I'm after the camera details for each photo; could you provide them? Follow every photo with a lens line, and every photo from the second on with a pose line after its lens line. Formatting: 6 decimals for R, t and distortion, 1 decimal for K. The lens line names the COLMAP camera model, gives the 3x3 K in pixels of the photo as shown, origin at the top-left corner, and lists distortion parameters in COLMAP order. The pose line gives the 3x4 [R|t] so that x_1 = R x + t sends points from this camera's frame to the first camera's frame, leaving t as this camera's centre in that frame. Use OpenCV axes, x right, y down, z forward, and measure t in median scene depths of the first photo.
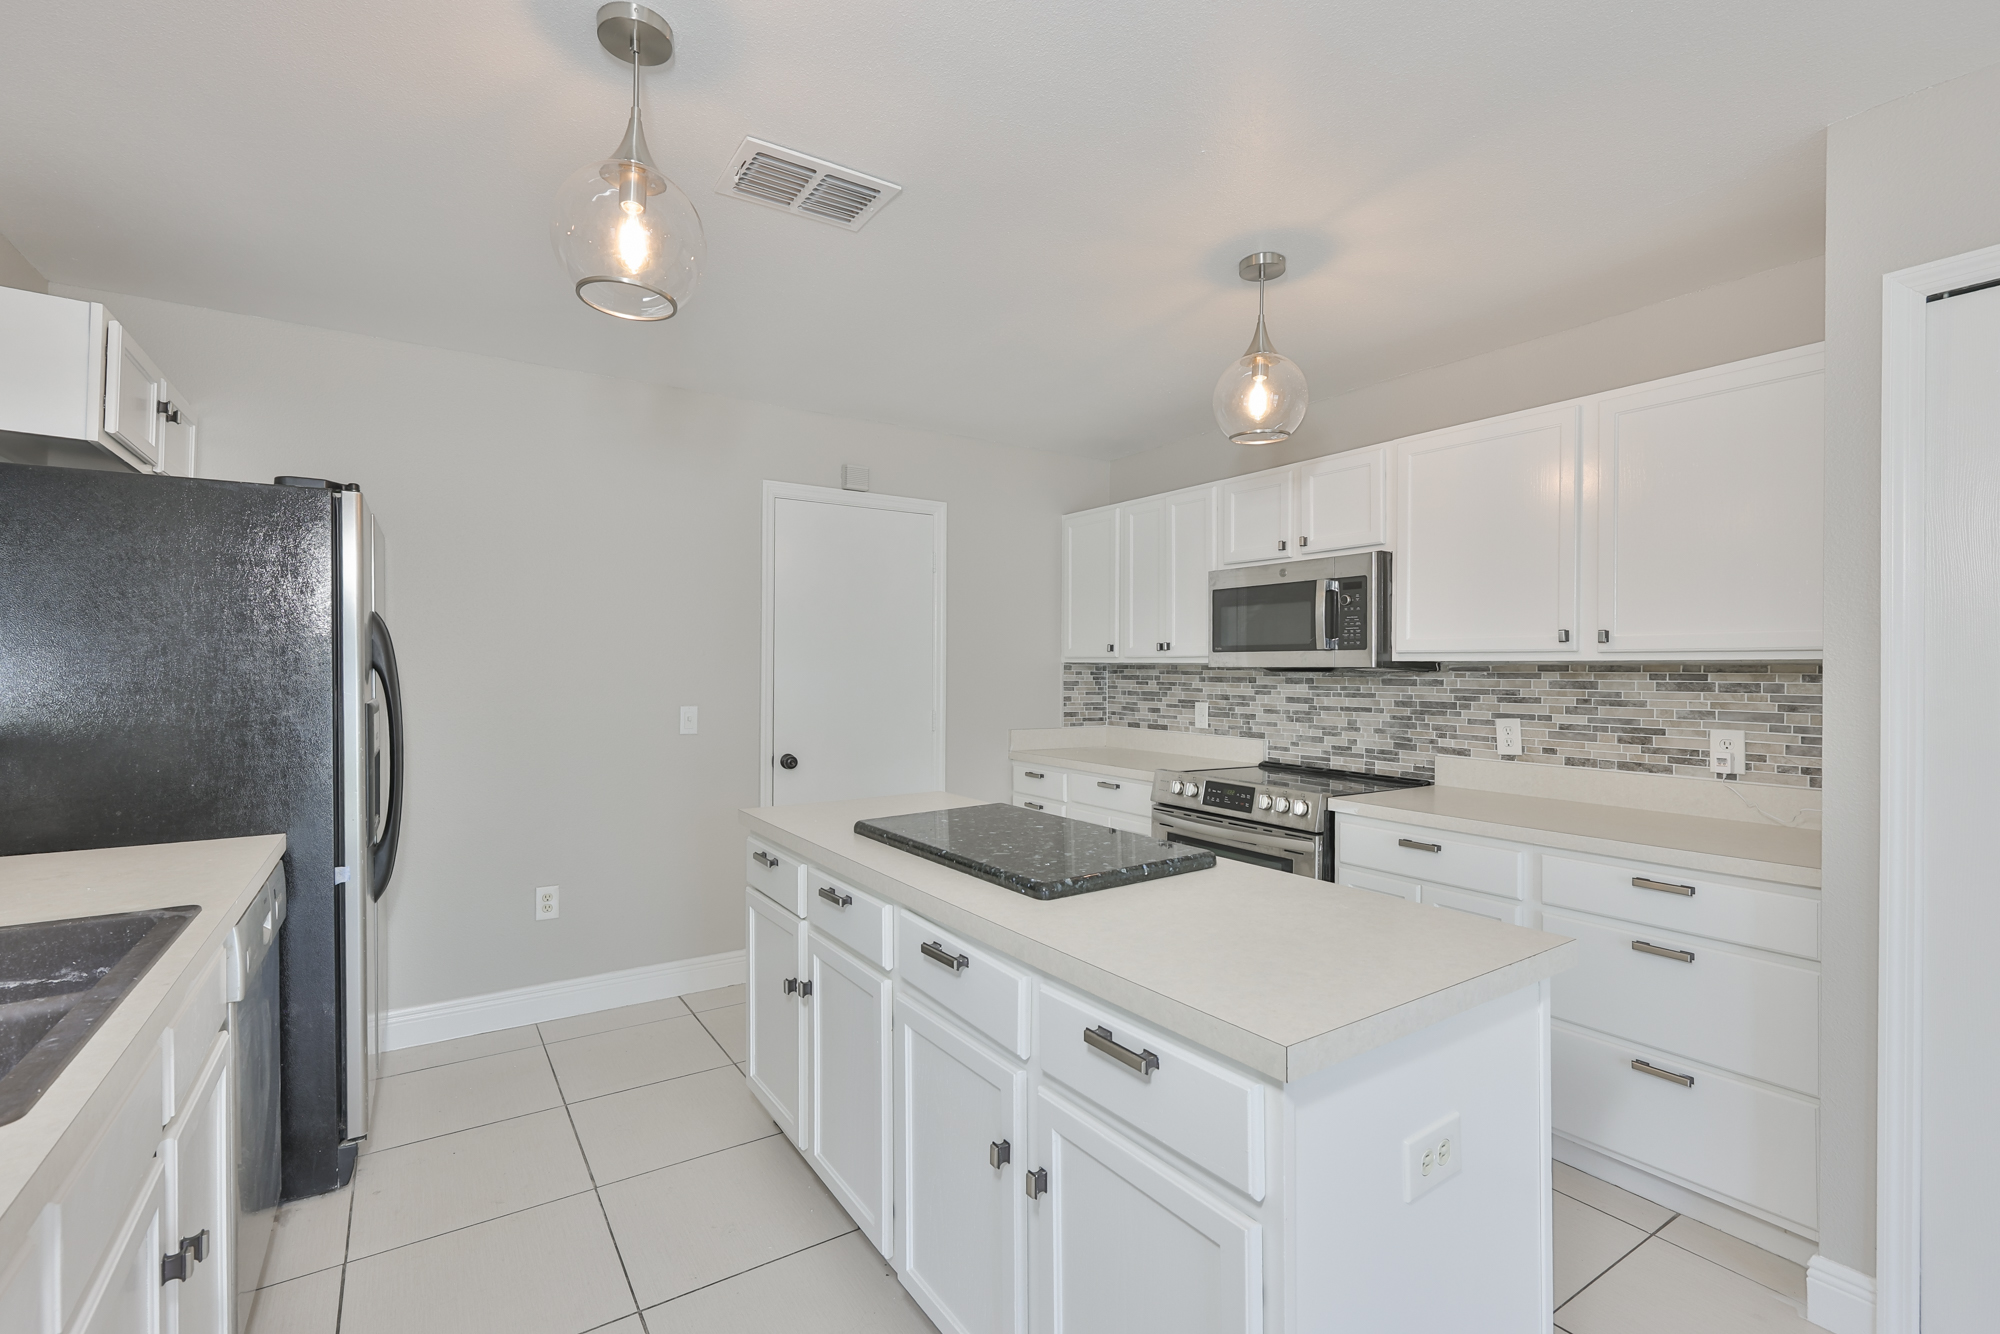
lens RADIAL K [[883.0, 0, 998.9], [0, 883.0, 672.8], [0, 0, 1]] dist [-0.000381, 0.000111]
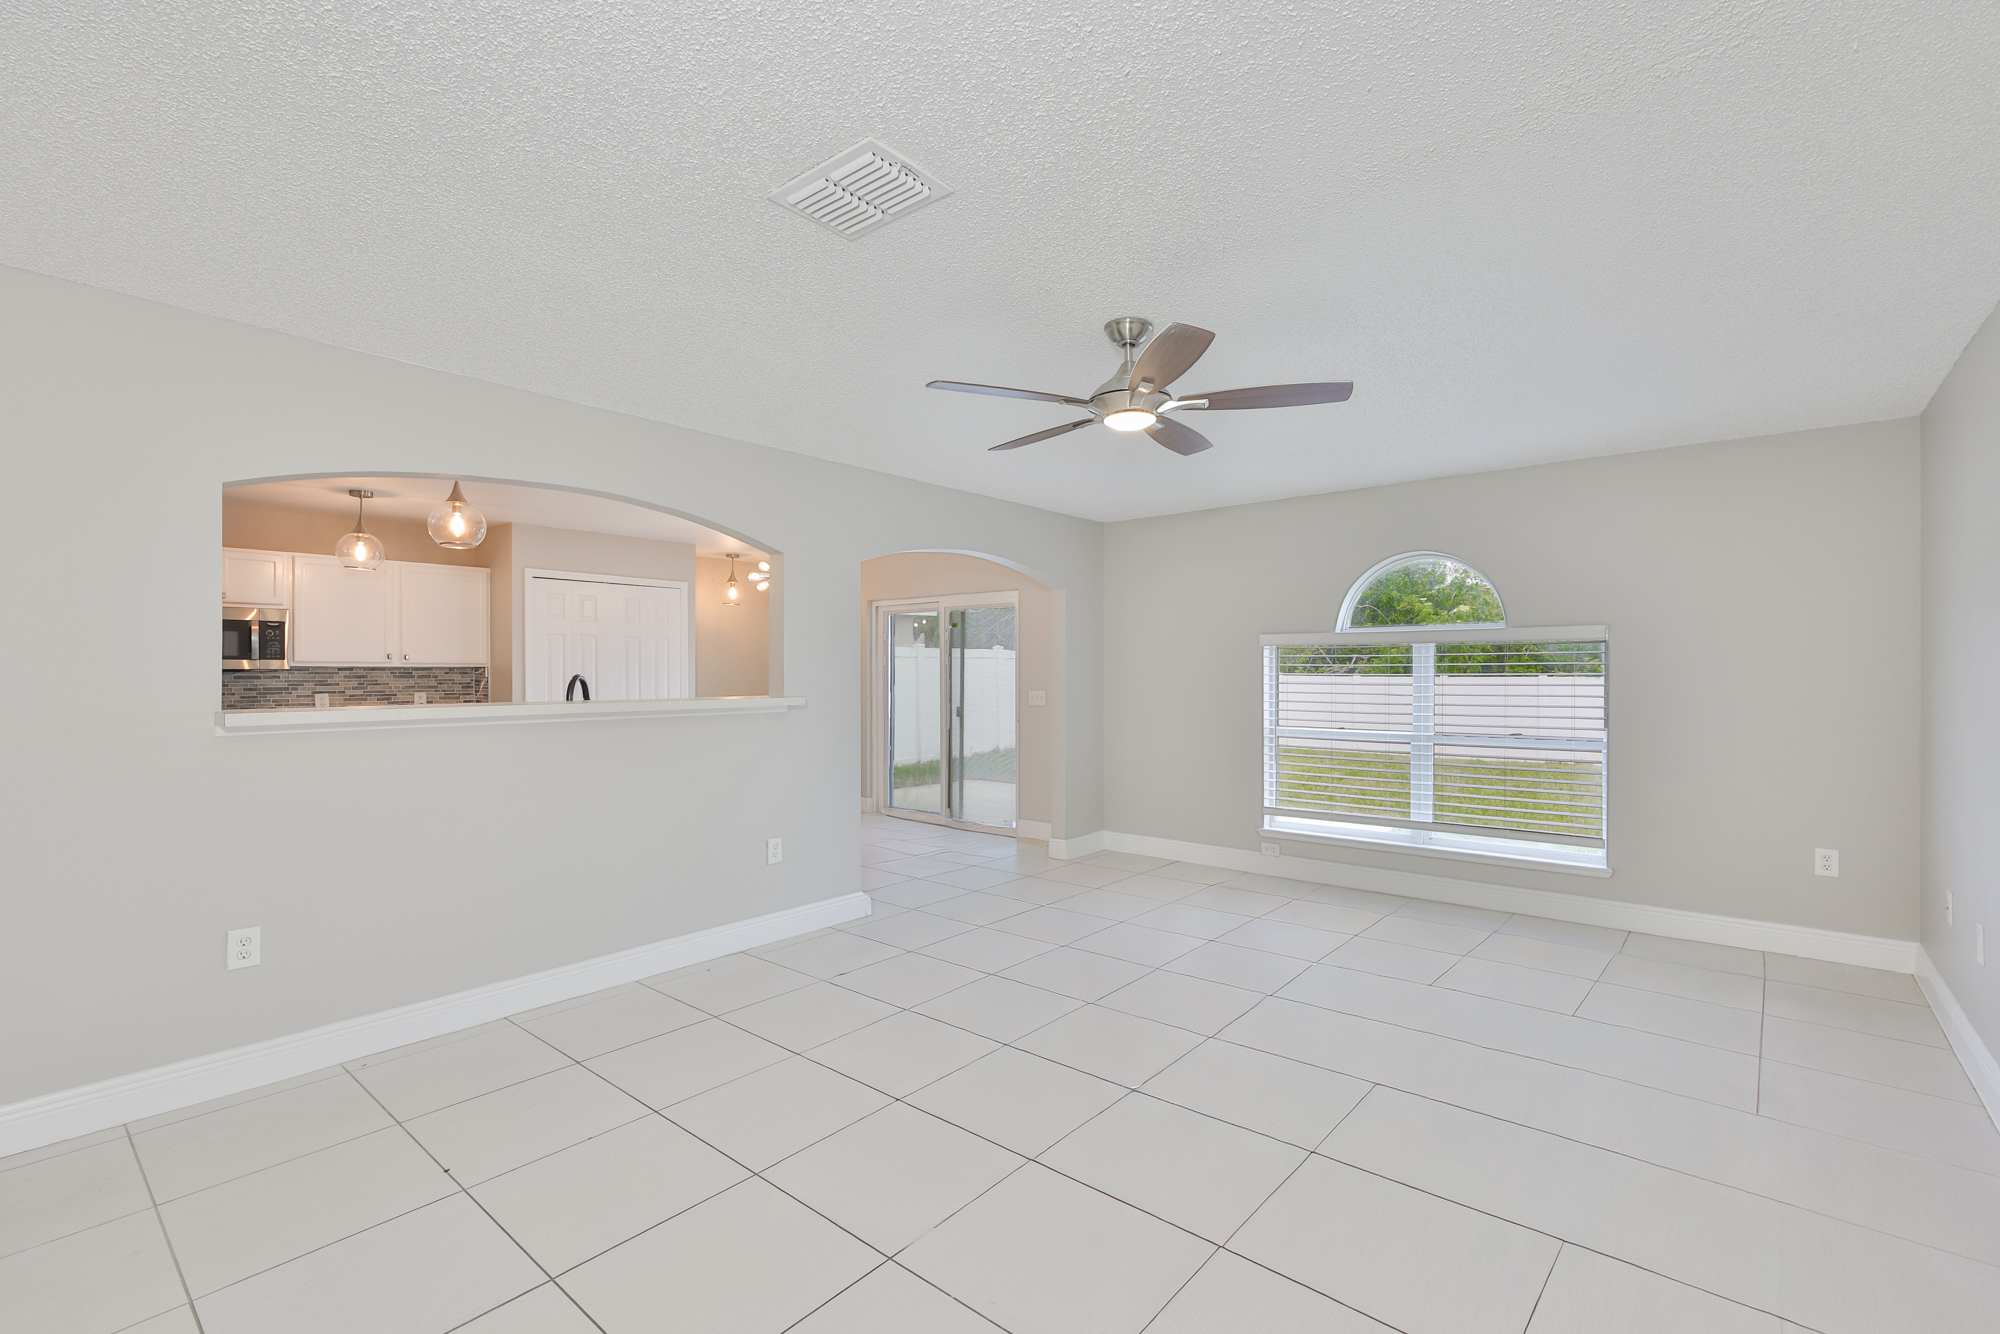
lens RADIAL K [[883.0, 0, 998.9], [0, 883.0, 672.8], [0, 0, 1]] dist [-0.000381, 0.000111]
pose [[-0.269642, -0.004733, 0.962949, -1.771619], [0.004953, 0.999968, 0.006302, -0.002087], [-0.962948, 0.006469, -0.269610, 0.026323]]
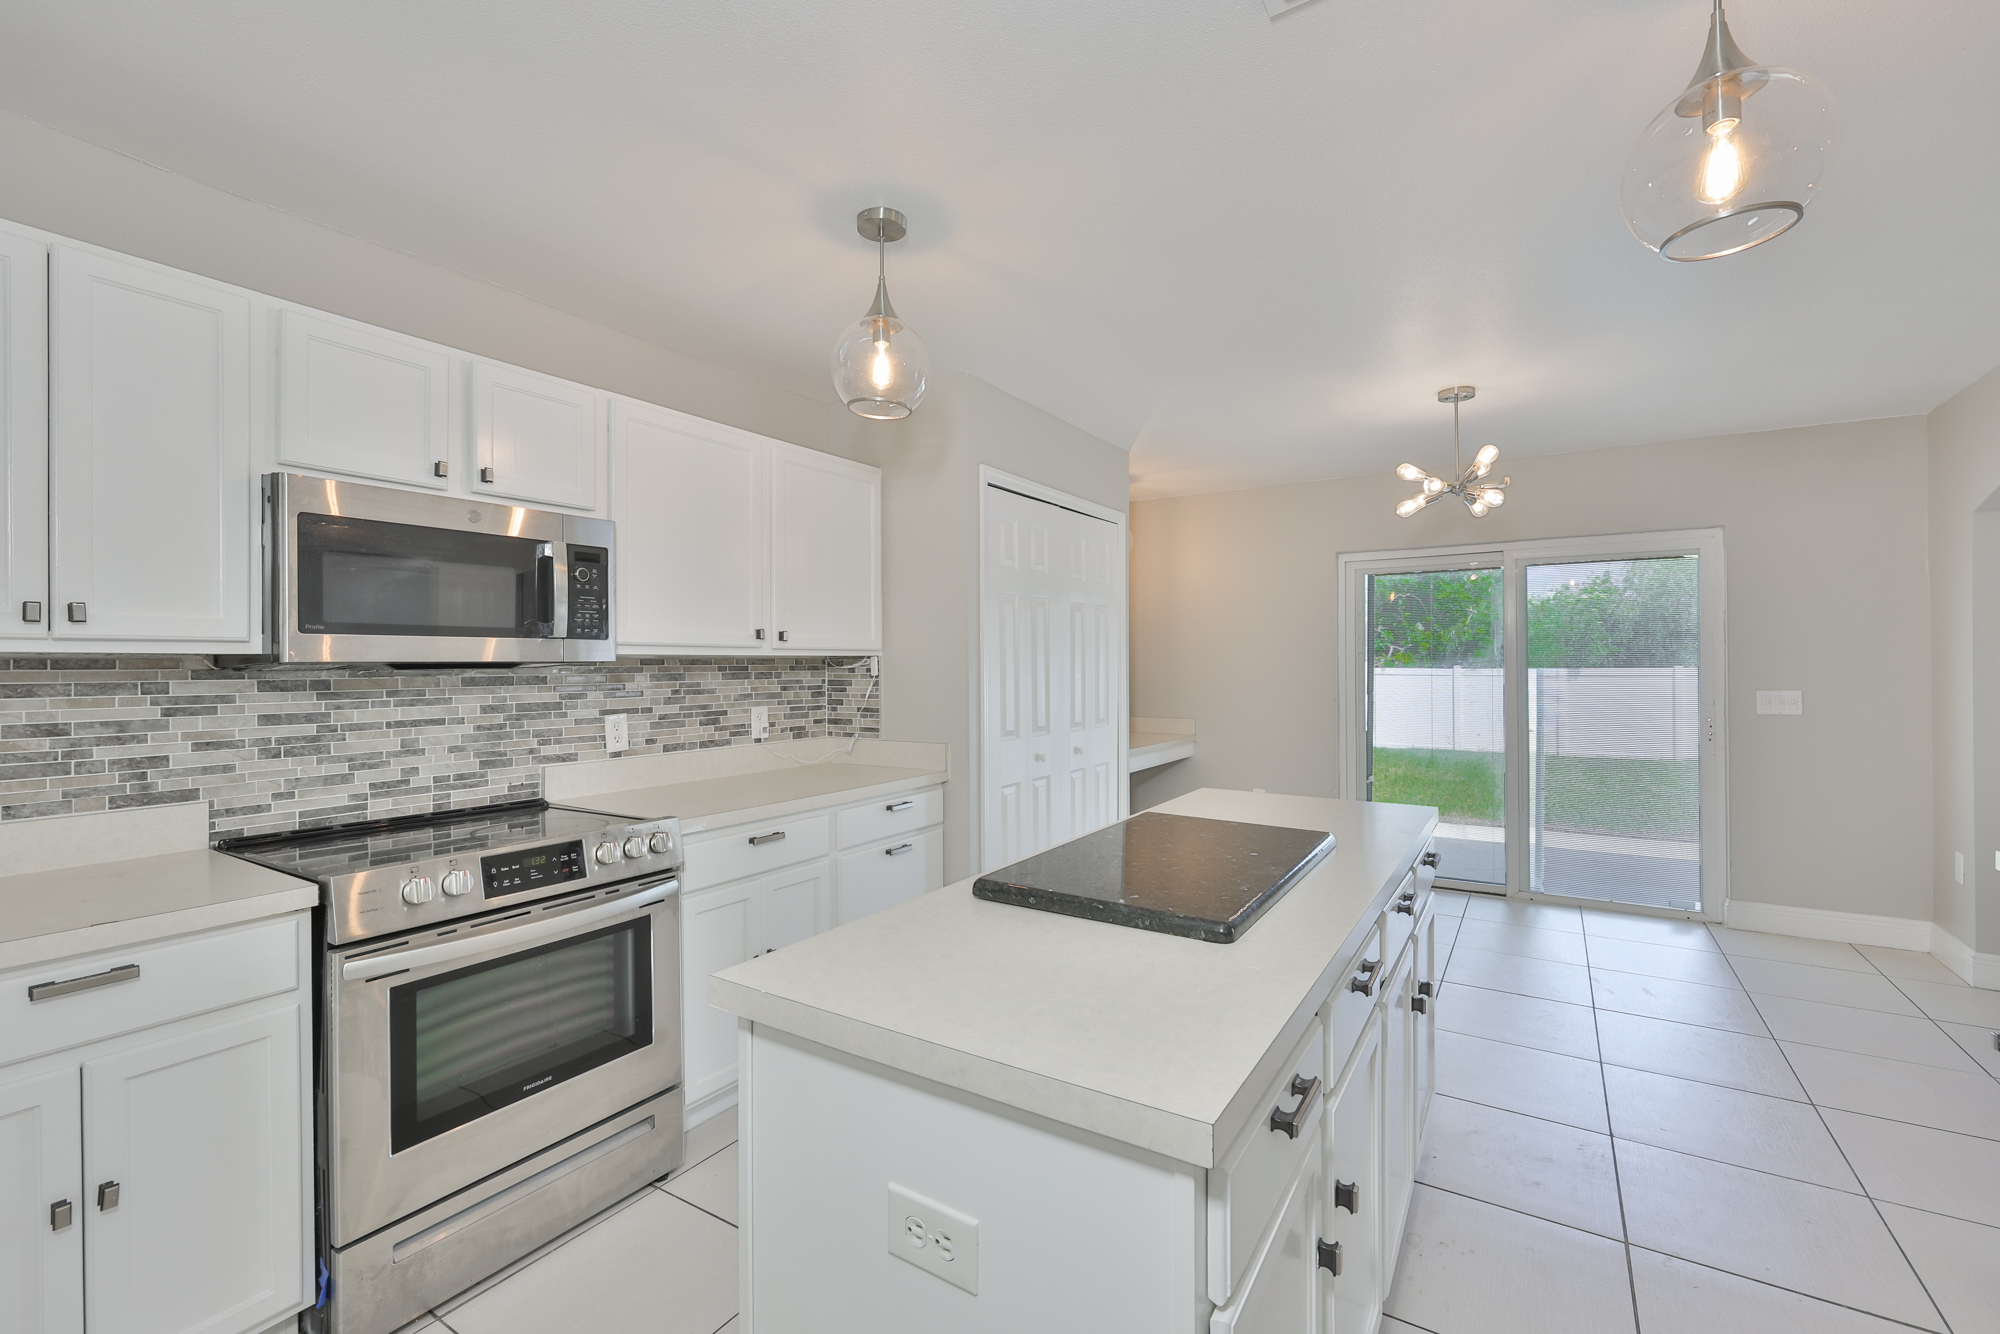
lens RADIAL K [[861.6, 0, 991.8], [0, 861.6, 677.7], [0, 0, 1]] dist [0.013663, -0.008857]
pose [[-0.395857, -0.018062, 0.918134, -0.433978], [0.008325, 0.999695, 0.023256, -0.006481], [-0.918274, 0.016849, -0.395586, 0.955076]]
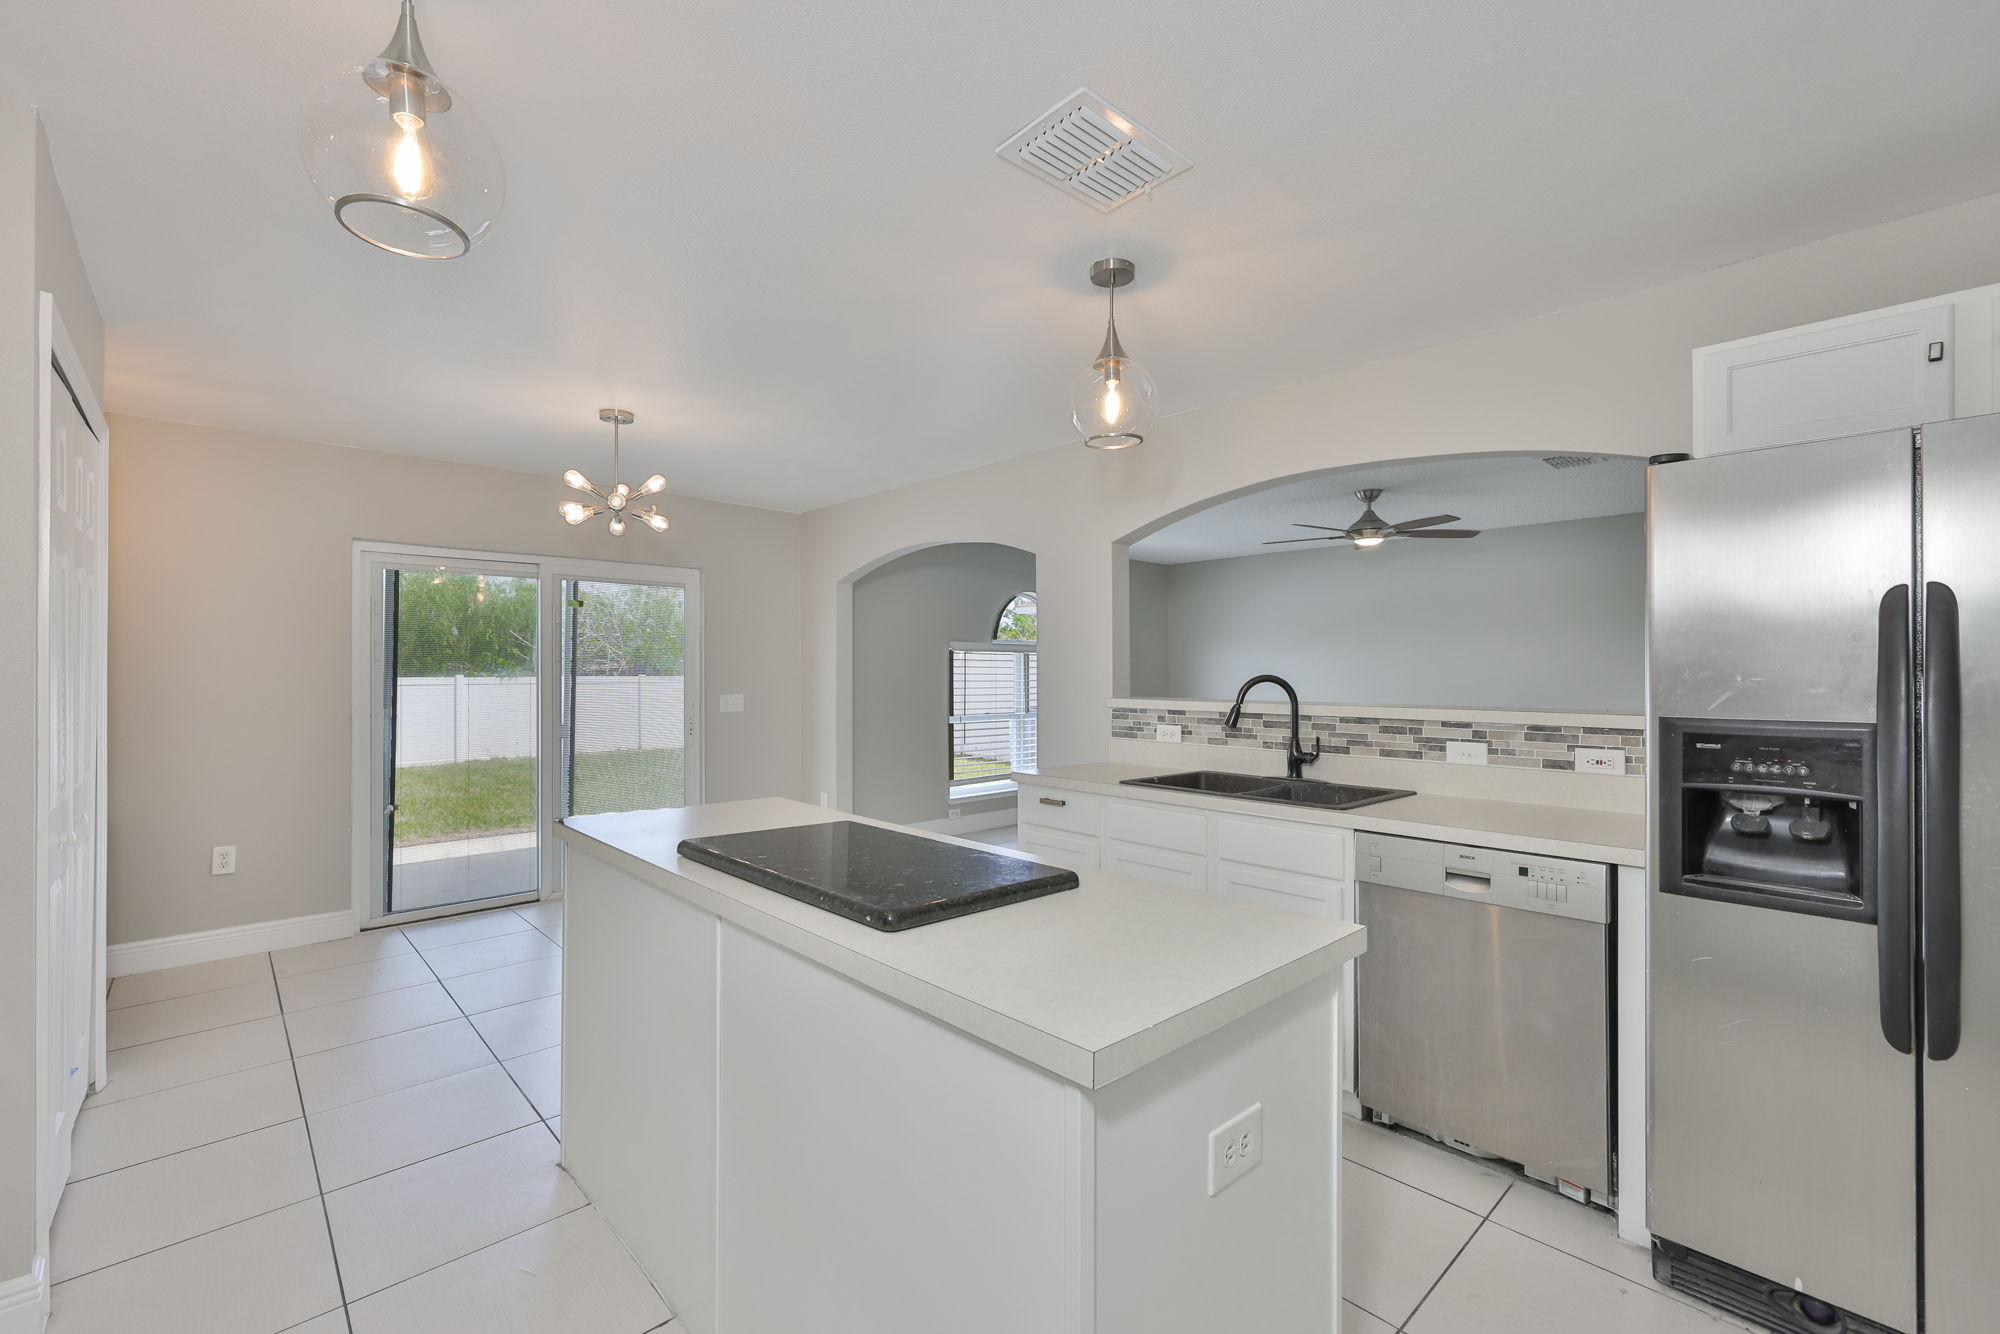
lens RADIAL K [[861.6, 0, 991.8], [0, 861.6, 677.7], [0, 0, 1]] dist [0.013663, -0.008857]
pose [[-0.987778, -0.005619, -0.155764, 0.032484], [-0.007473, 0.999908, 0.011324, -0.003255], [0.155686, 0.012349, -0.987729, 1.198412]]
